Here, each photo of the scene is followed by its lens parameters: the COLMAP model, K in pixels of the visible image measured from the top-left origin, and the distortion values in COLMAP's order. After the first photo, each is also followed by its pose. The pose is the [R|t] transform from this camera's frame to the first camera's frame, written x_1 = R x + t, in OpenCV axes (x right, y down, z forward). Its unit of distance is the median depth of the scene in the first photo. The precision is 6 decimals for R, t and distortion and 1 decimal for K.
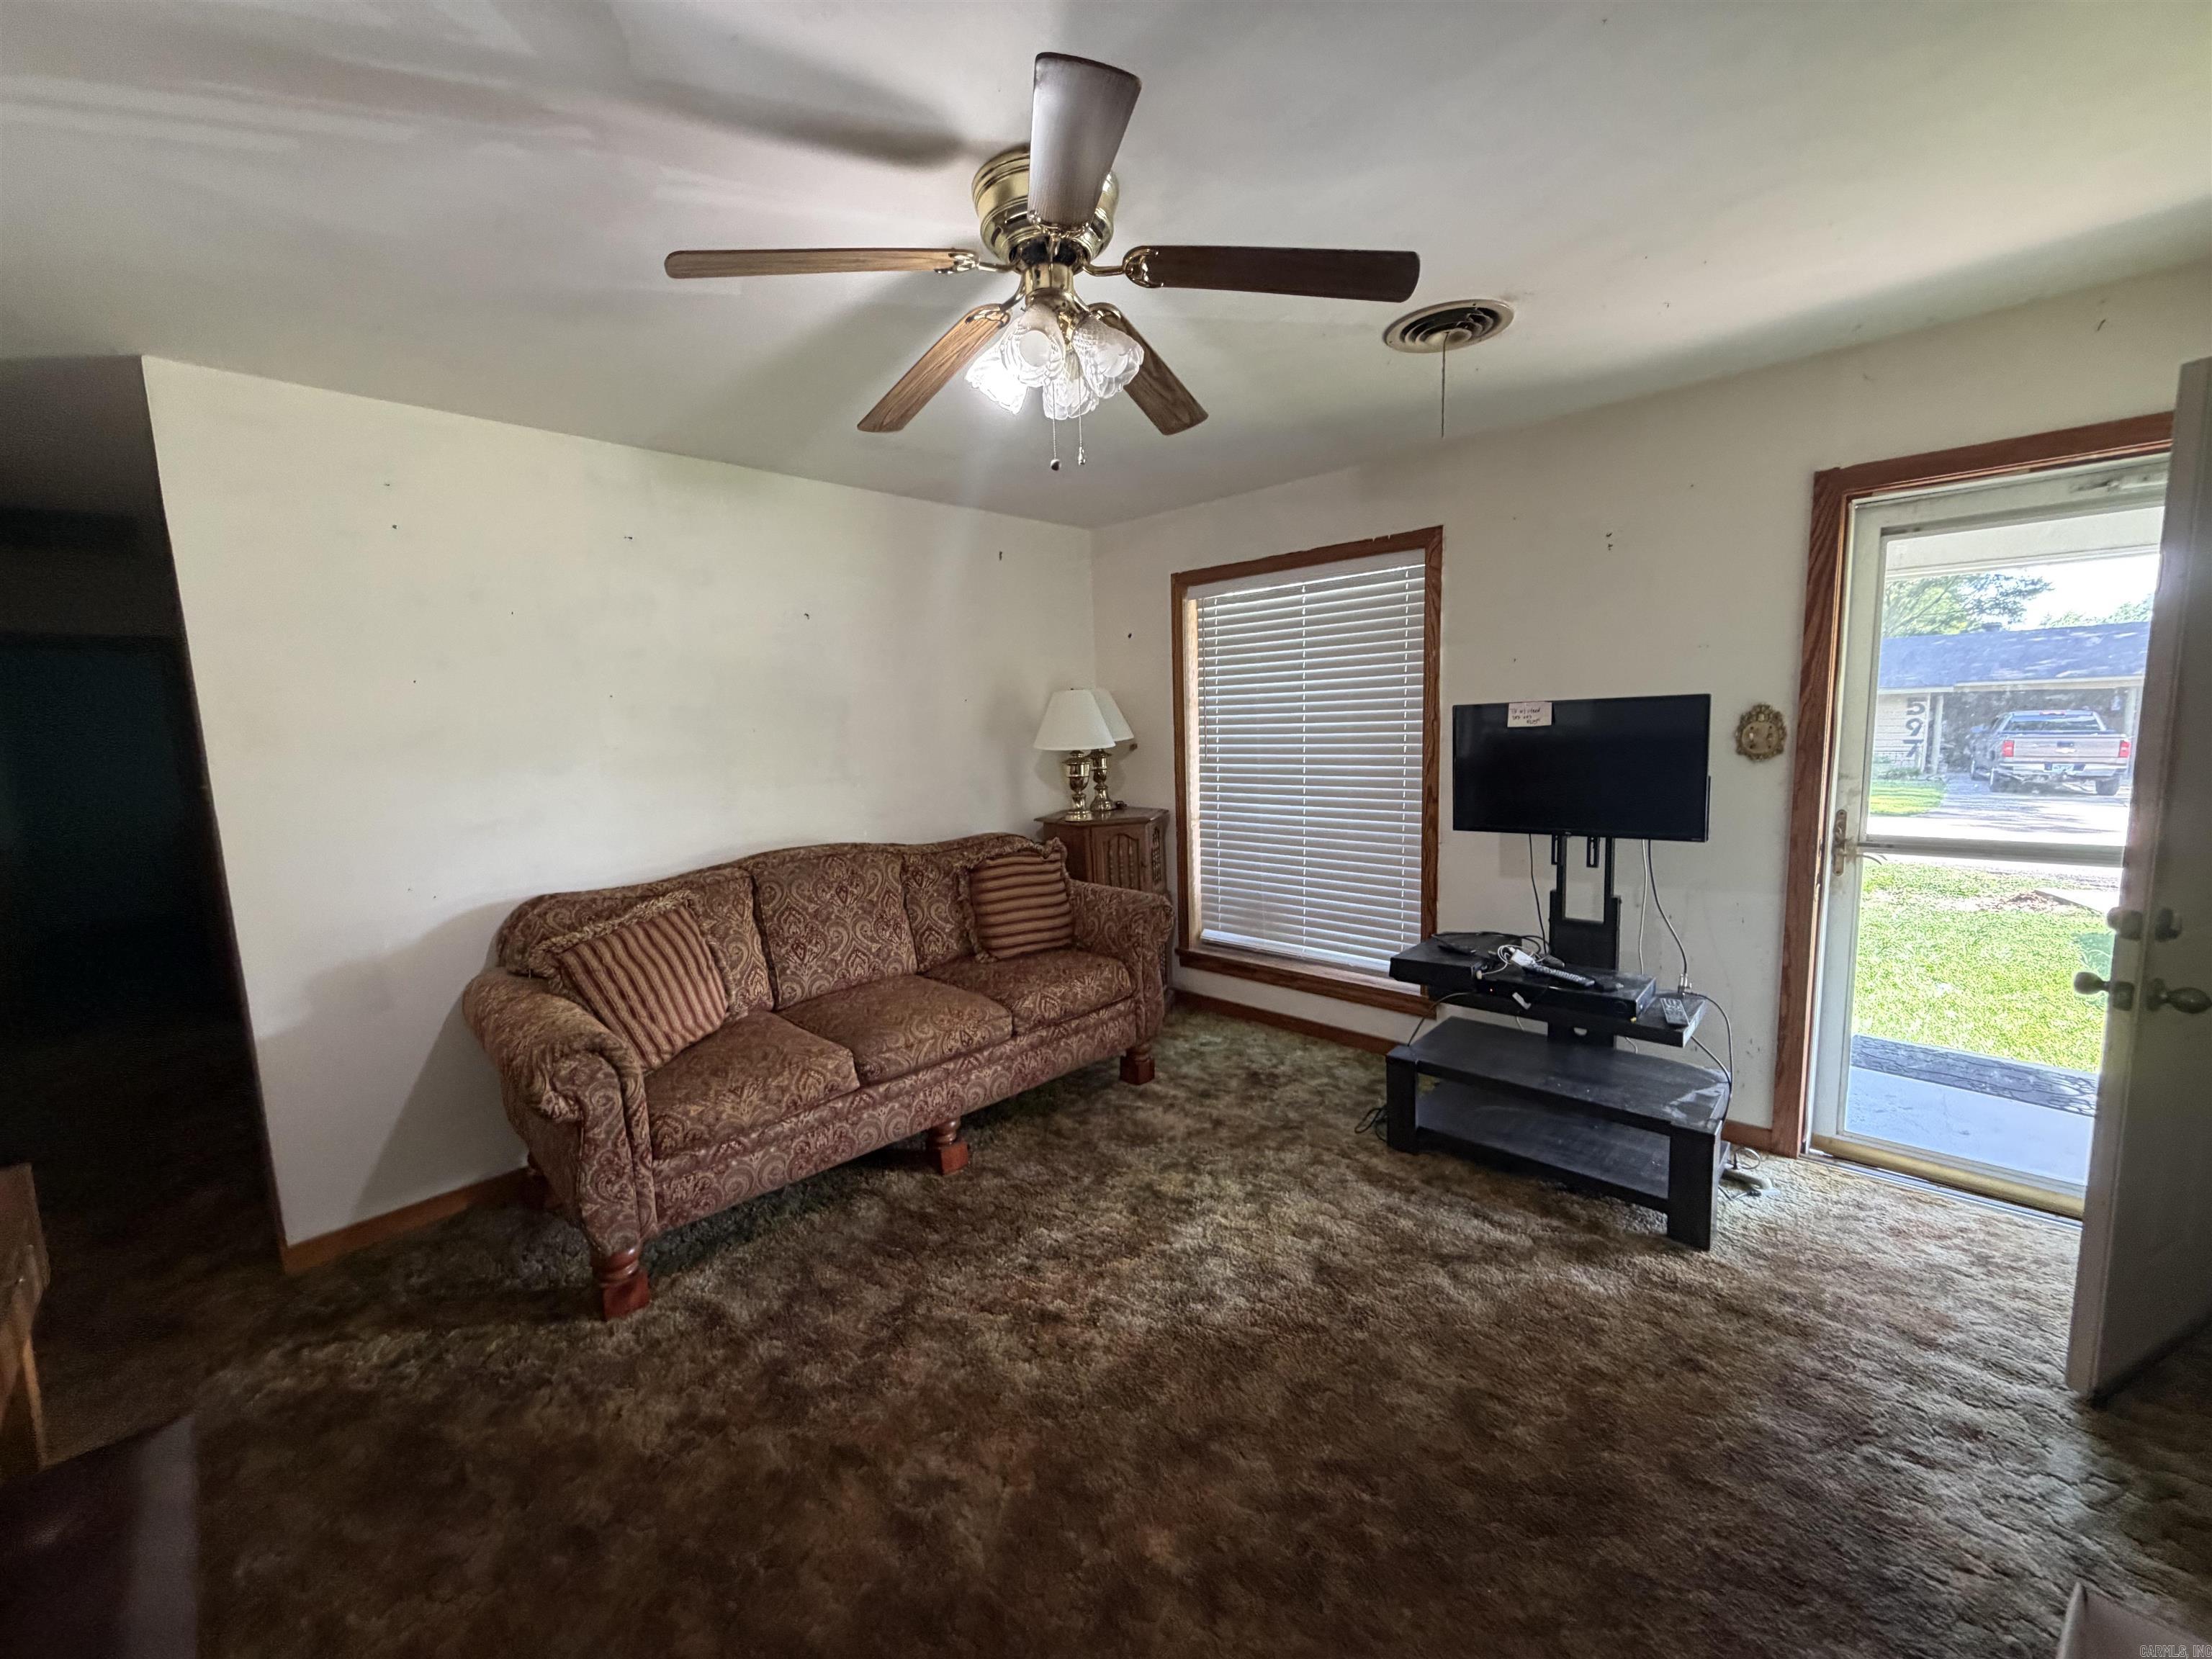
lens RADIAL K [[889.7, 0, 1106.0], [0, 889.7, 829.5], [0, 0, 1]] dist [-0.001783, -0.000835]
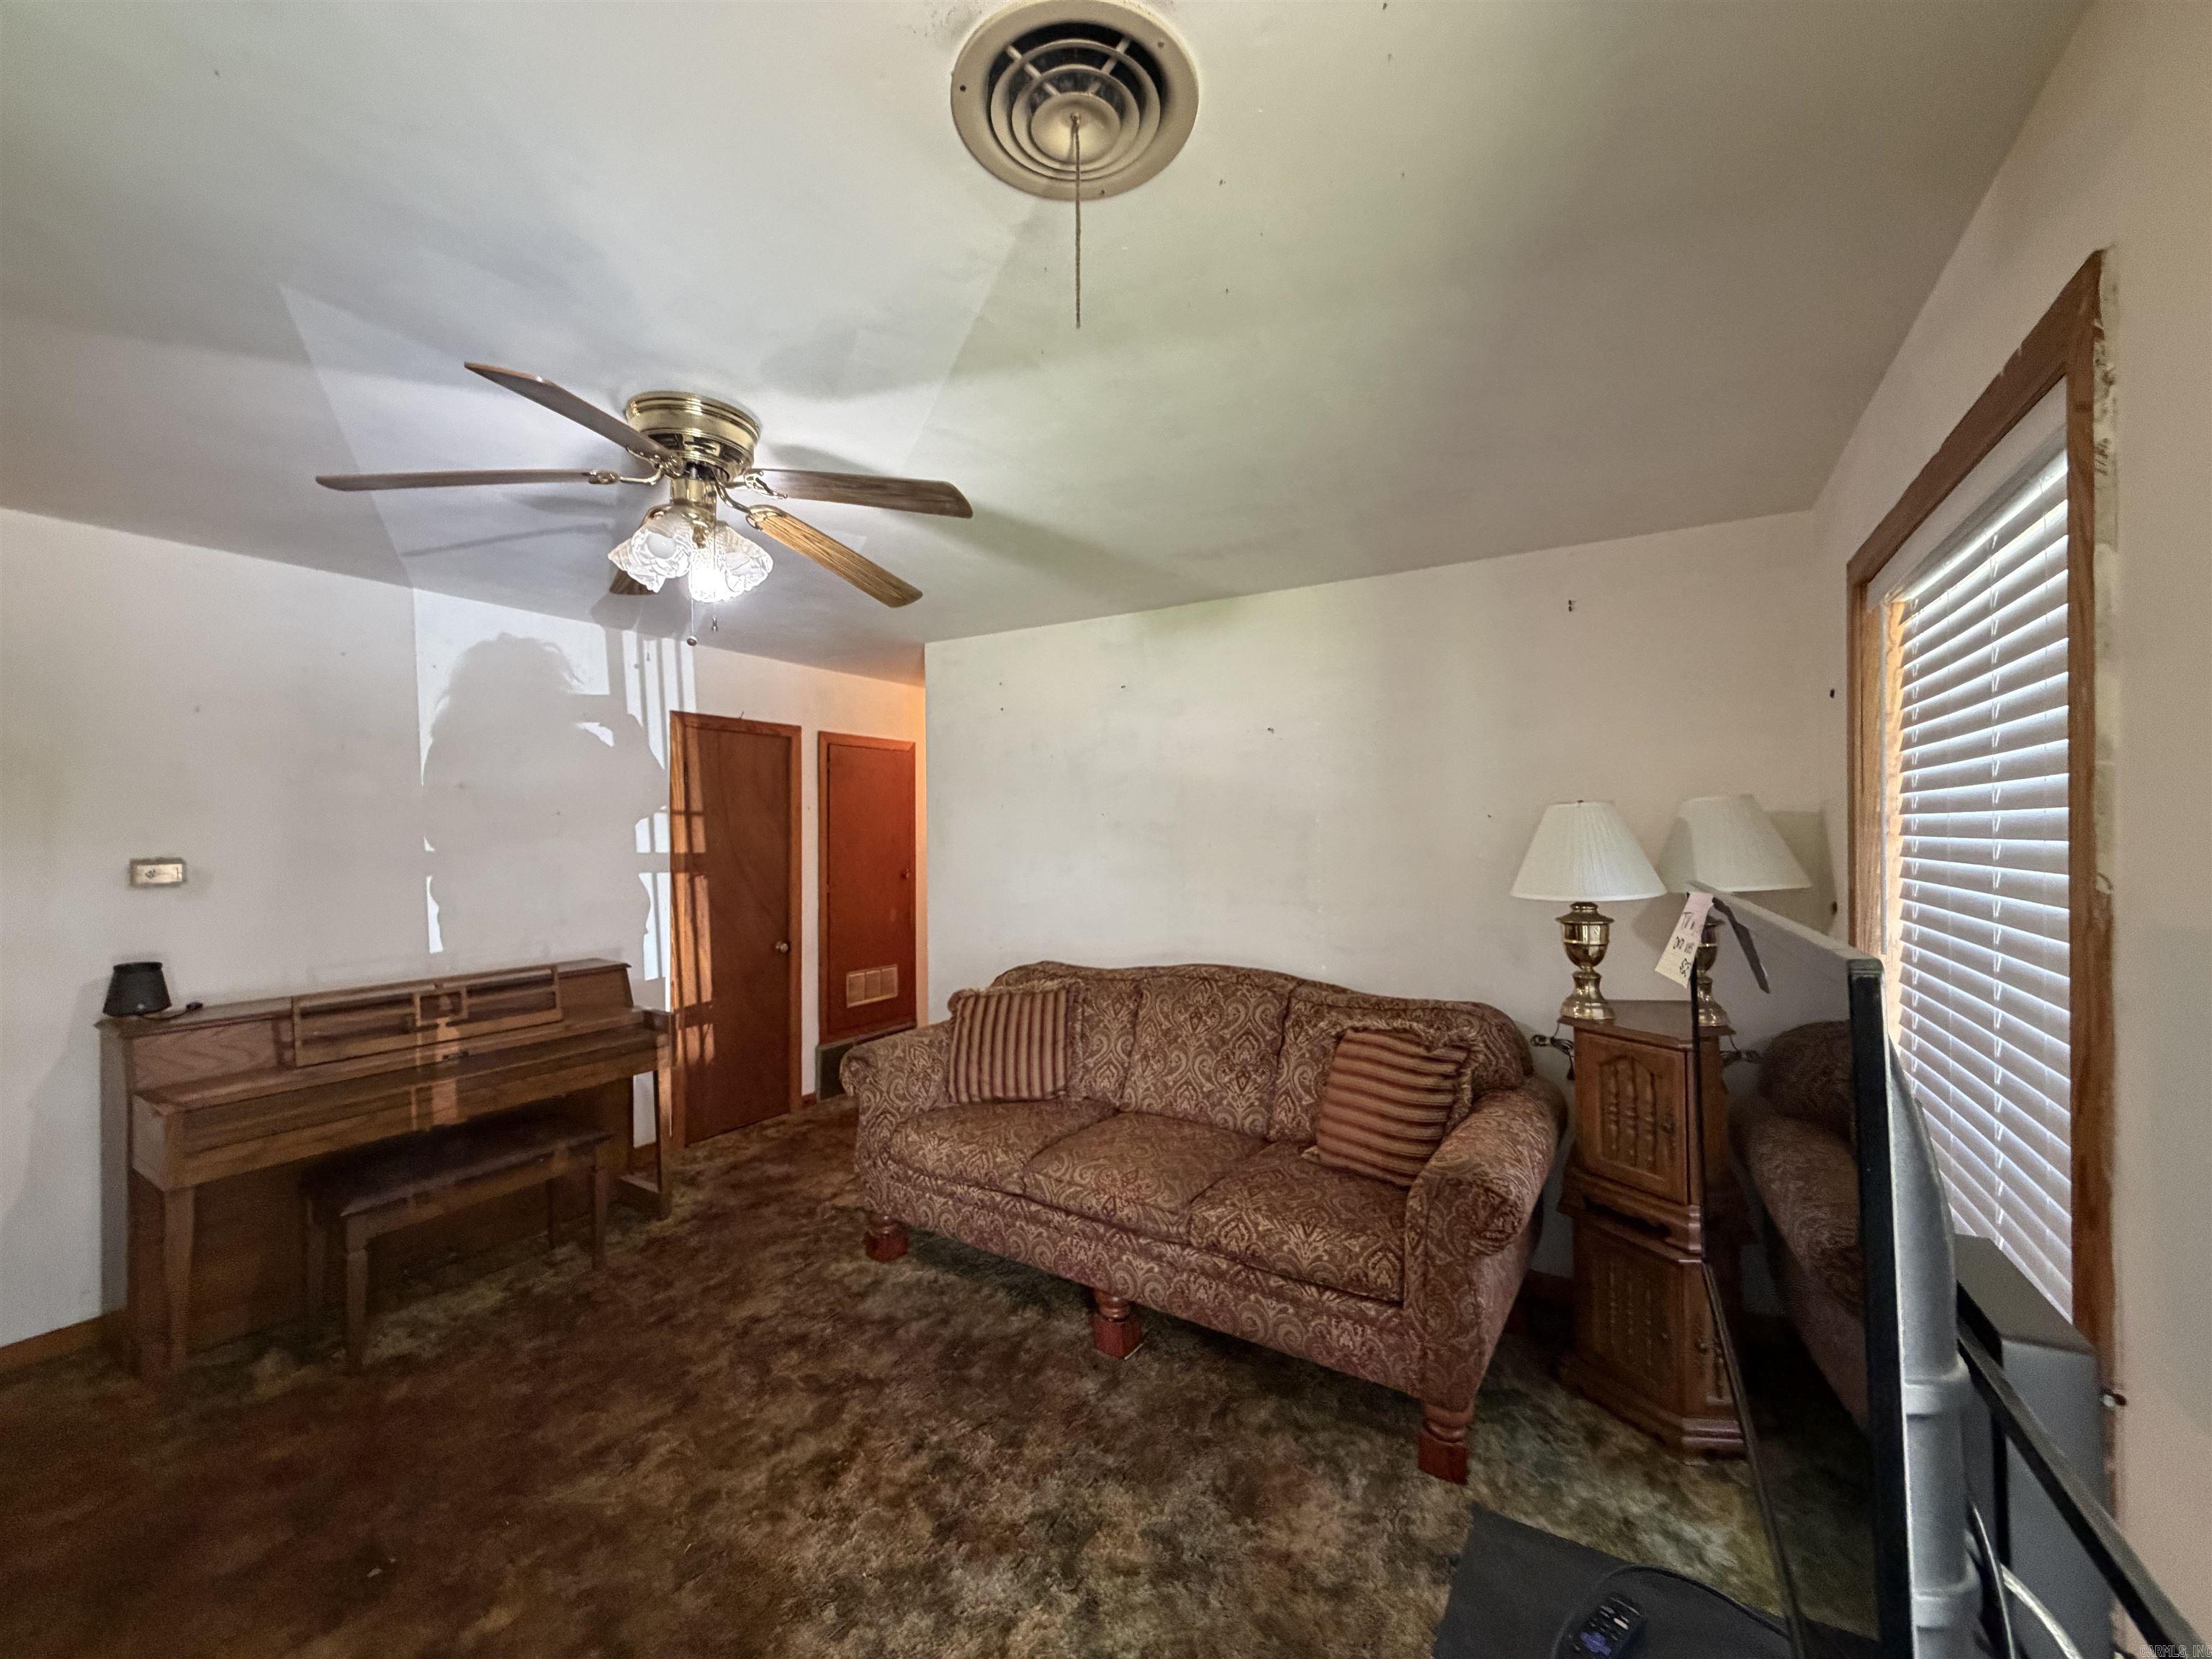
lens RADIAL K [[889.7, 0, 1106.0], [0, 889.7, 829.5], [0, 0, 1]] dist [-0.001783, -0.000835]
pose [[0.209813, 0.030085, -0.977279, 0.721912], [-0.123849, 0.992293, 0.003958, -0.145349], [0.969866, 0.120204, 0.211922, 0.795487]]
